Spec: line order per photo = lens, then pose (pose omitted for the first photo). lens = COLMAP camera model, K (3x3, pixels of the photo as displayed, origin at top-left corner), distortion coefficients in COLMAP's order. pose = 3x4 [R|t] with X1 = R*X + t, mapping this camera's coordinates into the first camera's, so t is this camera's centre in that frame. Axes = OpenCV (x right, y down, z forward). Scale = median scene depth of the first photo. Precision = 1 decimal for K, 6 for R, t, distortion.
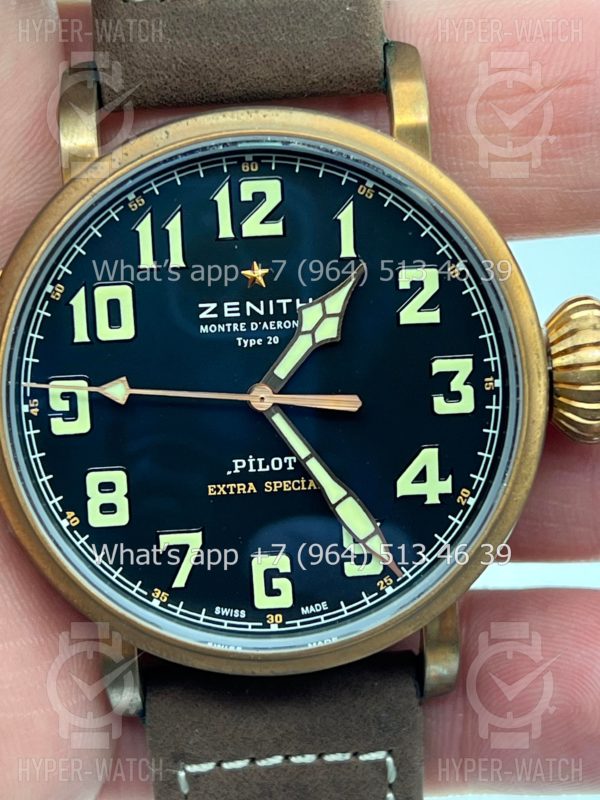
lens RADIAL K [[1901.3, 0, 294.6], [0, 1901.3, 404.6], [0, 0, 1]] dist [0.389965, -0.453337]
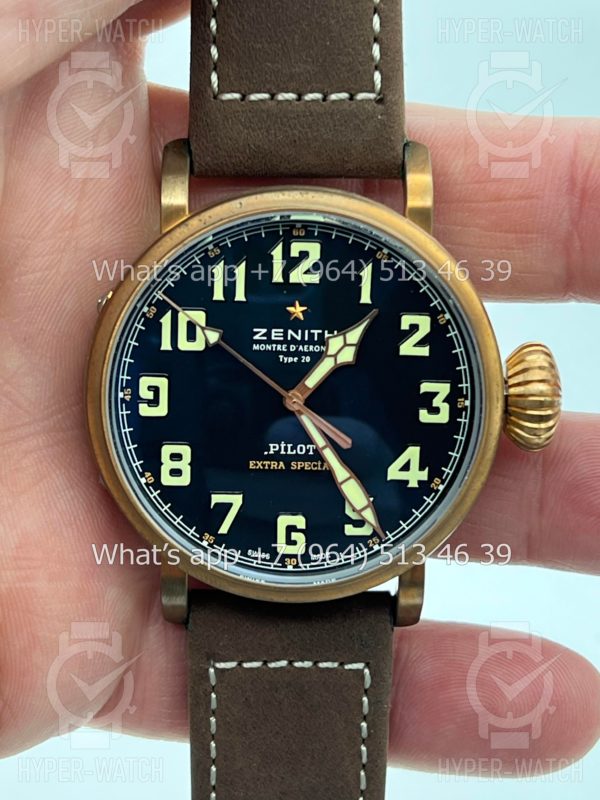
lens RADIAL K [[1786.7, 0, 307.6], [0, 1786.7, 397.4], [0, 0, 1]] dist [0.428084, -0.047930]
pose [[0.996943, 0.077151, 0.012354, -0.023672], [-0.077542, 0.996369, 0.035164, -0.051643], [-0.009596, -0.036015, 0.999305, -0.280725]]
